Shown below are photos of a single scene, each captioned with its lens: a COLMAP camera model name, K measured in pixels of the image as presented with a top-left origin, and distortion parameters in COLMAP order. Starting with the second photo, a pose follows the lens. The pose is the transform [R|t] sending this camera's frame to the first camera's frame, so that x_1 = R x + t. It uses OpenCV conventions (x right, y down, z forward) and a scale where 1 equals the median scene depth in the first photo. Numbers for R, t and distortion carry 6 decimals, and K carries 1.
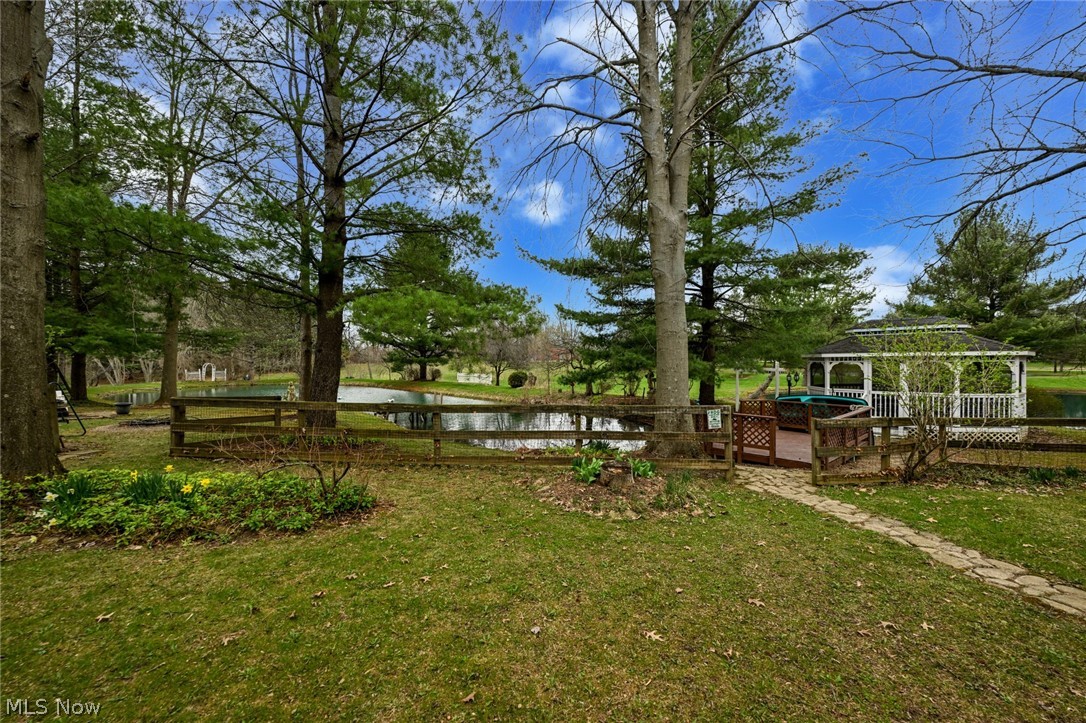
lens RADIAL K [[427.3, 0, 541.4], [0, 427.3, 358.7], [0, 0, 1]] dist [0.000434, -0.000197]
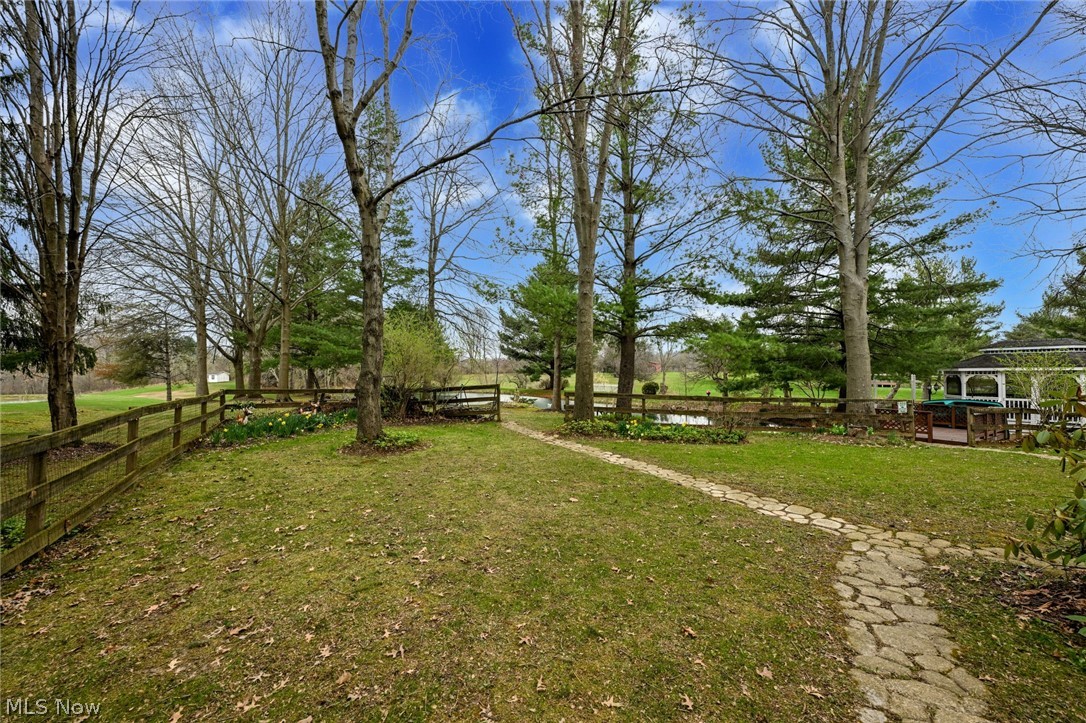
lens RADIAL K [[427.3, 0, 543.3], [0, 427.3, 361.0], [0, 0, 1]] dist [0.000434, -0.000197]
pose [[0.987205, 0.000591, -0.159455, -0.347312], [-0.004270, 0.999733, -0.022729, 0.000377], [0.159399, 0.023119, 0.986943, -0.432824]]
